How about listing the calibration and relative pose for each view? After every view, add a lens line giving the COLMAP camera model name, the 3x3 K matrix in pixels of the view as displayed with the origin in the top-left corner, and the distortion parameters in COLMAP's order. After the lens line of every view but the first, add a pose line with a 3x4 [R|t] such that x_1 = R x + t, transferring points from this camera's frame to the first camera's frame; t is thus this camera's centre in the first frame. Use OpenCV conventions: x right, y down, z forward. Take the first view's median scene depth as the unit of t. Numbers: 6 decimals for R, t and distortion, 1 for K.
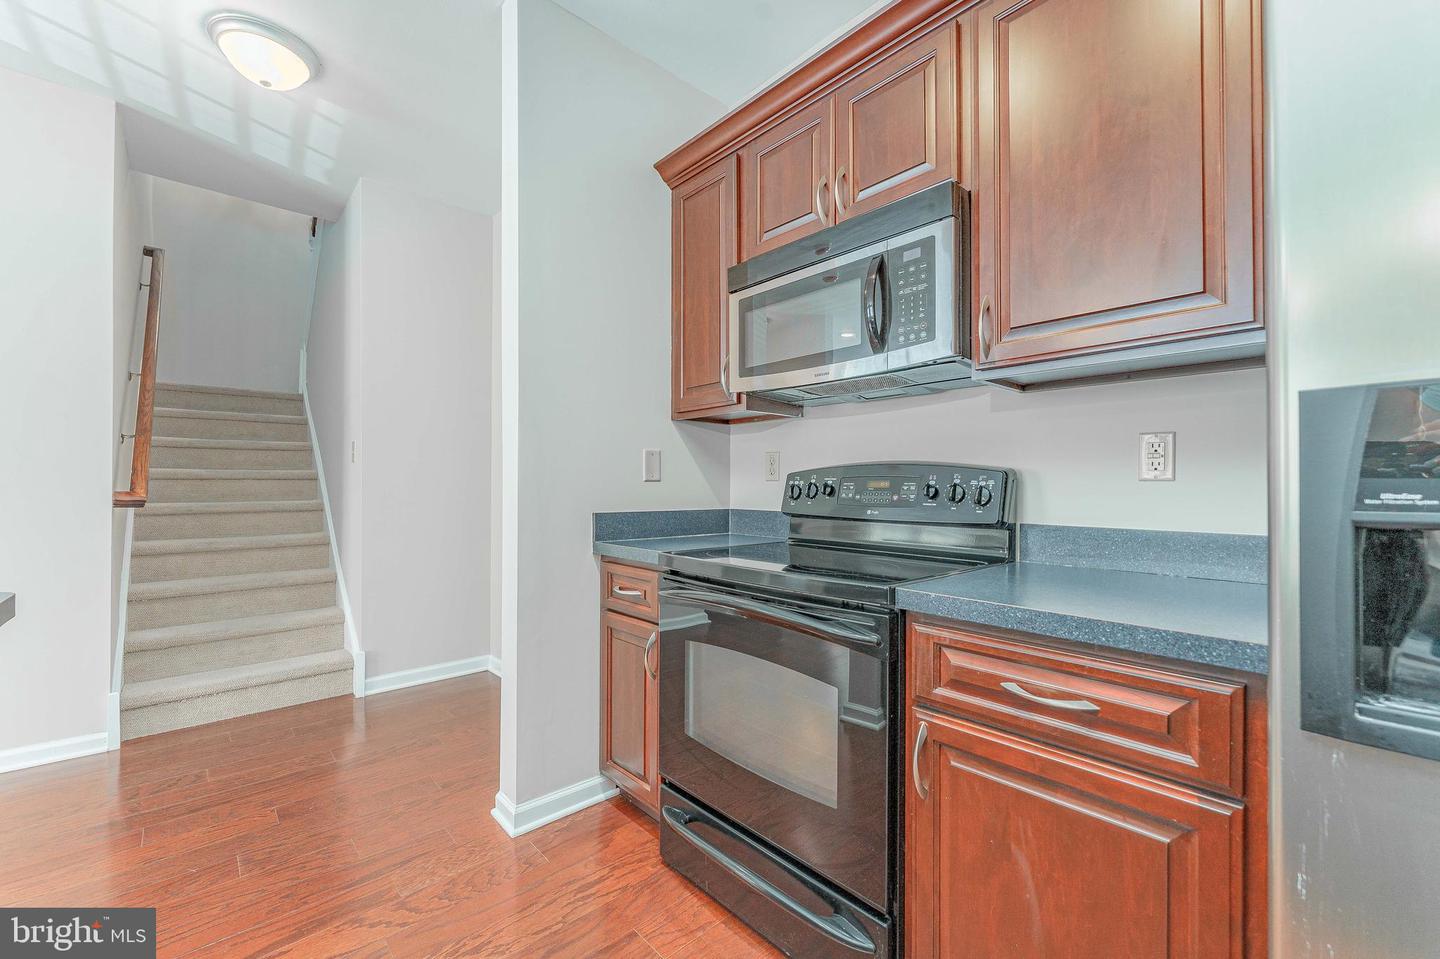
lens RADIAL K [[580.8, 0, 713.7], [0, 580.8, 479.9], [0, 0, 1]] dist [-0.000894, -0.000368]
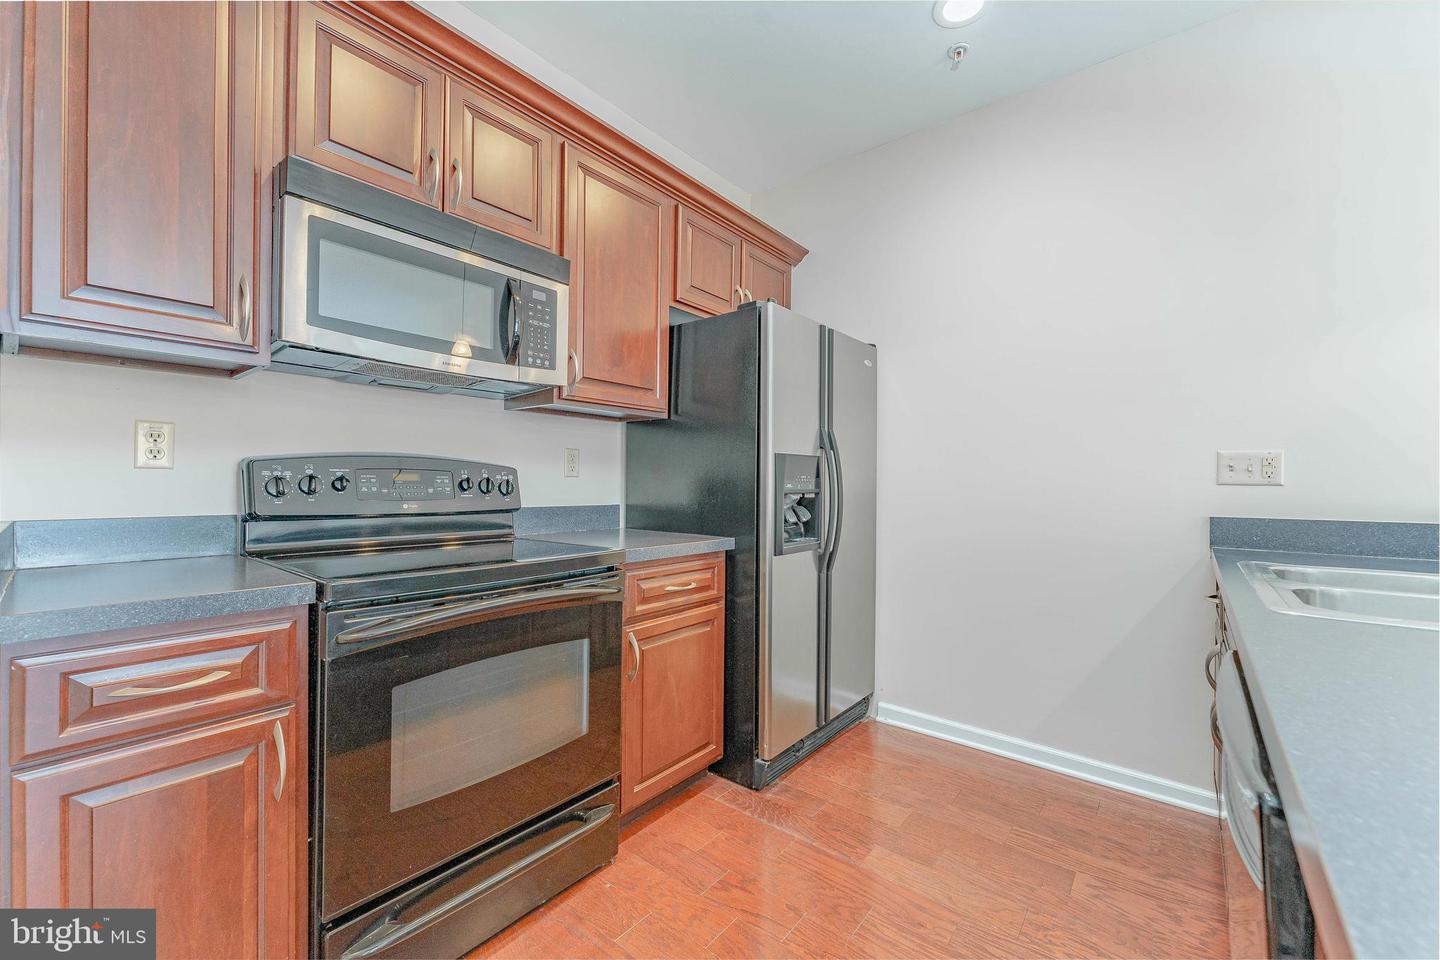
lens RADIAL K [[574.4, 0, 717.5], [0, 574.4, 482.0], [0, 0, 1]] dist [-0.000930, -0.000105]
pose [[-0.157429, -0.004664, 0.987519, -0.548922], [-0.020282, 0.999793, 0.001489, 0.002571], [-0.987322, -0.019794, -0.157491, 0.469164]]
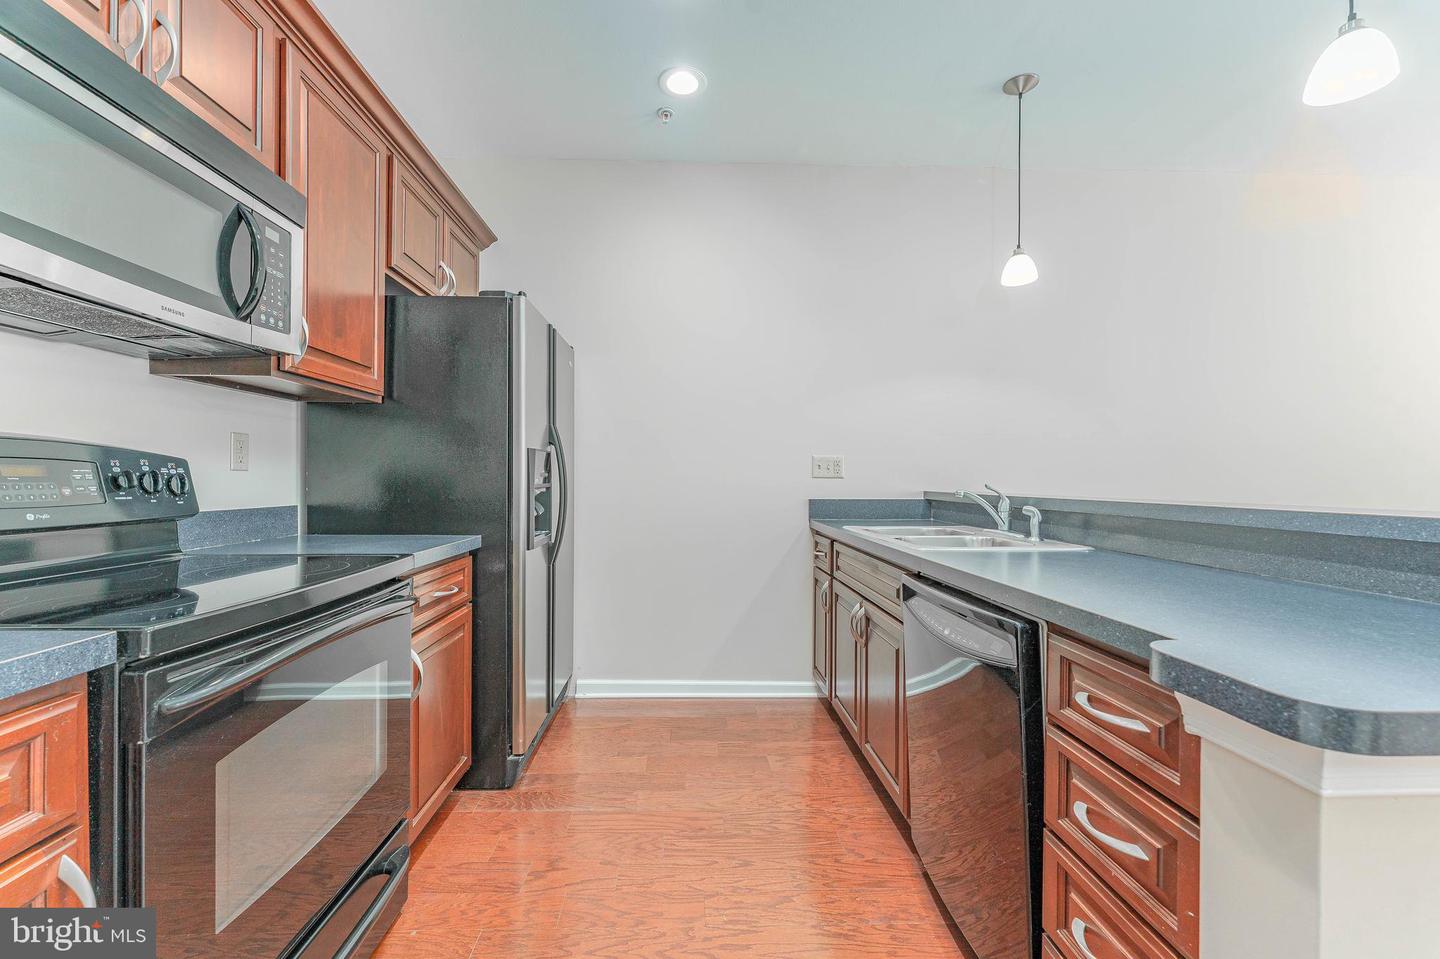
lens RADIAL K [[586.8, 0, 702.1], [0, 586.8, 482.2], [0, 0, 1]] dist [-0.000154, -0.000237]
pose [[-0.764497, -0.013237, 0.644491, -0.484981], [-0.016295, 0.999867, 0.001206, 0.005060], [-0.644421, -0.009580, -0.764611, 0.743976]]
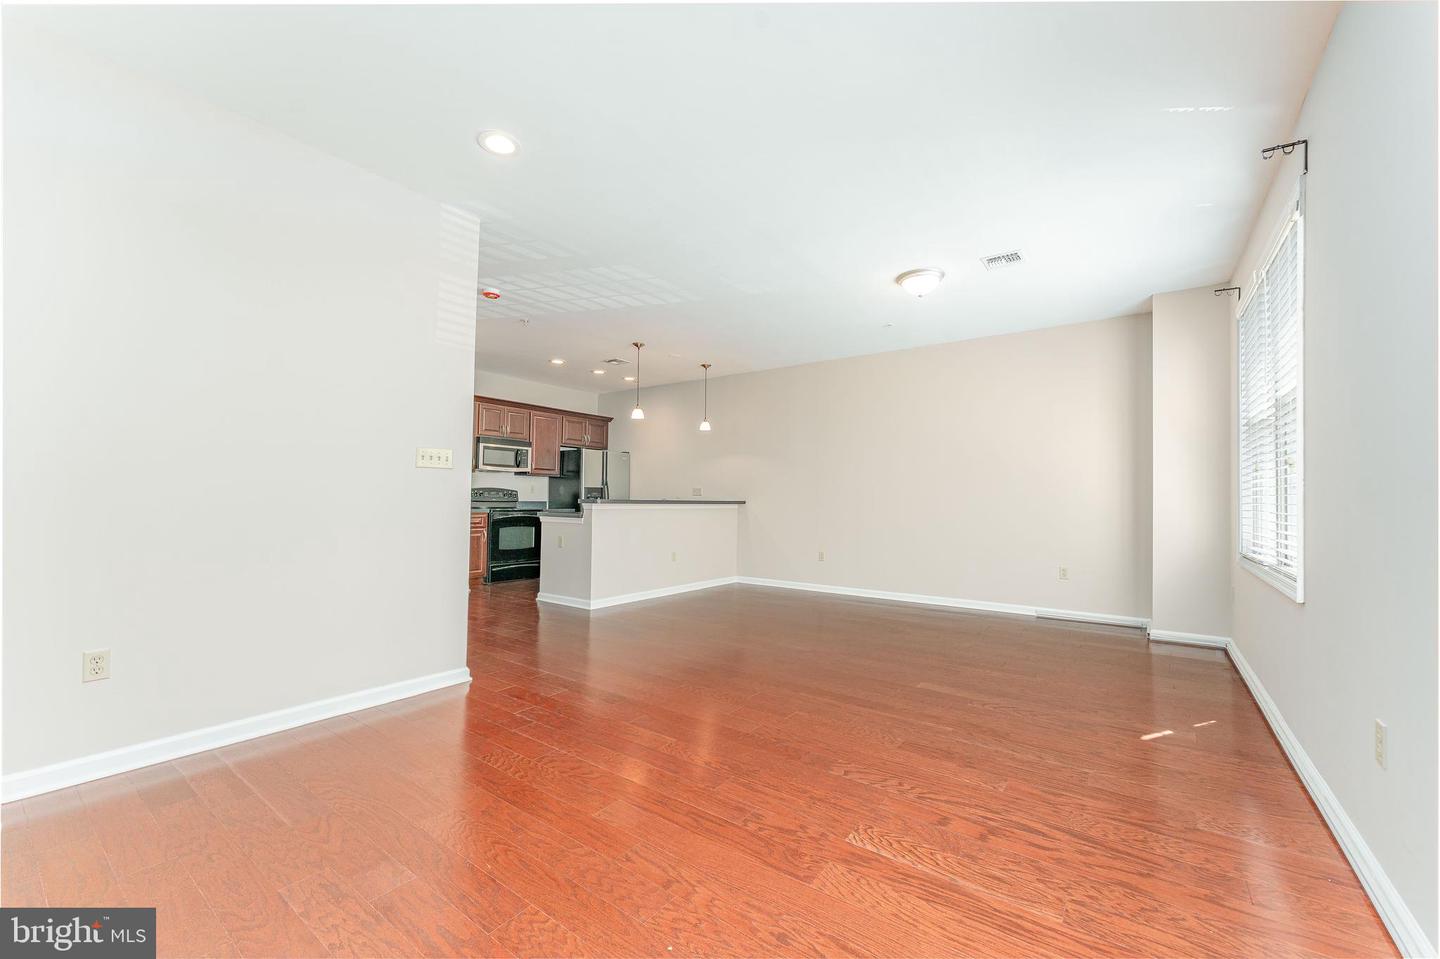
lens RADIAL K [[574.4, 0, 717.5], [0, 574.4, 481.5], [0, 0, 1]] dist [-0.000930, -0.000105]
pose [[-0.198887, 0.022855, 0.979756, -3.078002], [-0.023130, 0.999340, -0.028007, 0.002458], [-0.979749, -0.028233, -0.198227, 0.164988]]
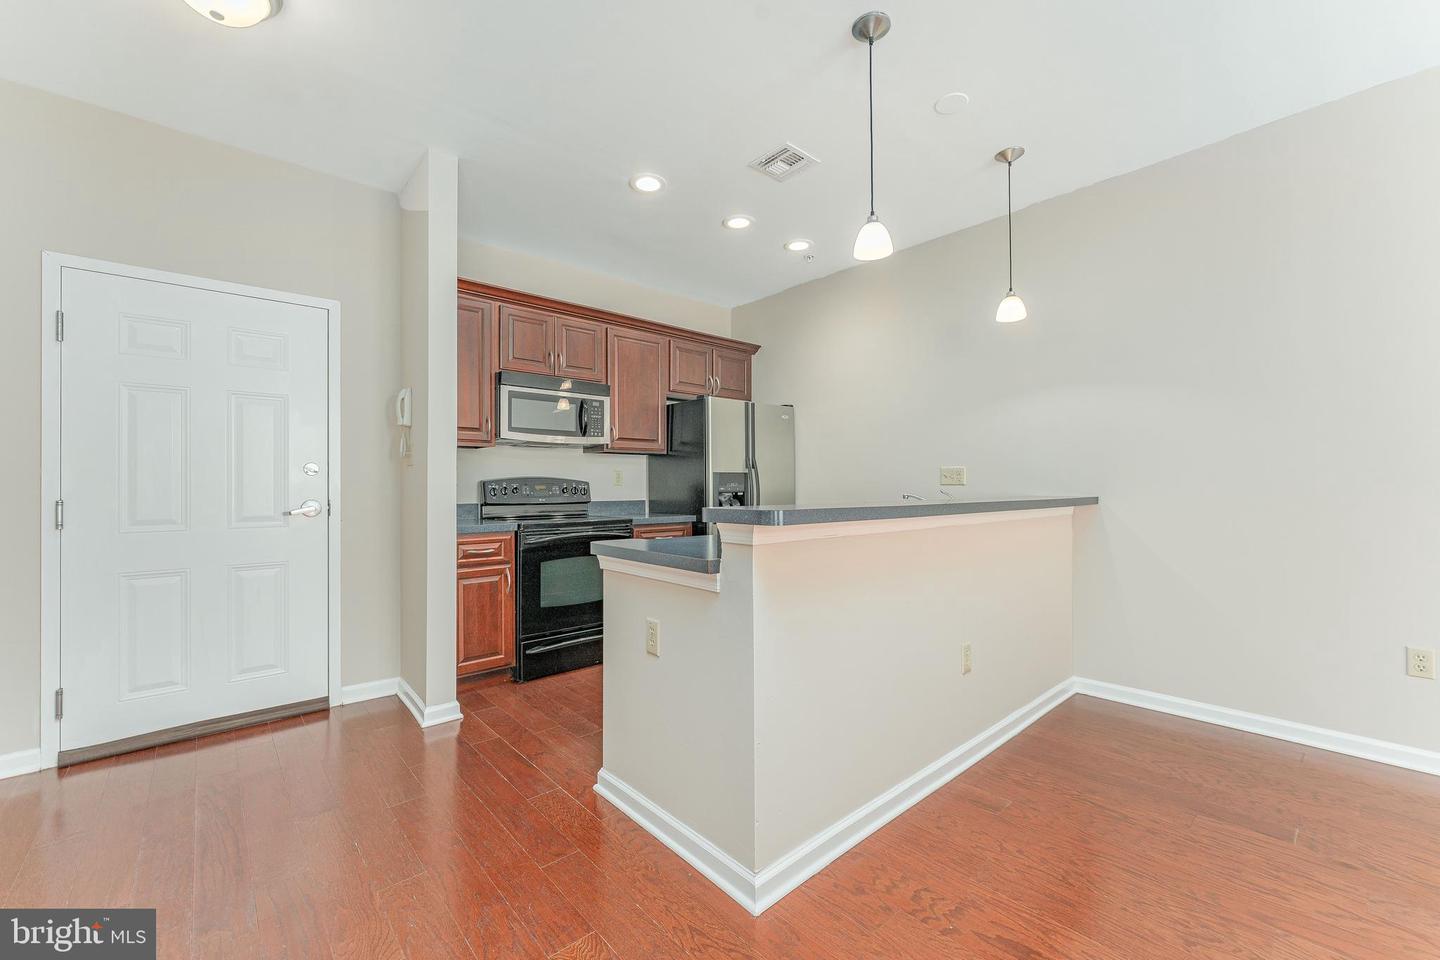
lens RADIAL K [[583.0, 0, 718.6], [0, 583.0, 482.7], [0, 0, 1]] dist [-0.001798, -0.000503]
pose [[0.008093, 0.001760, 0.999966, -1.406011], [-0.005081, 0.999986, -0.001719, -0.006961], [-0.999954, -0.005067, 0.008102, 0.228461]]
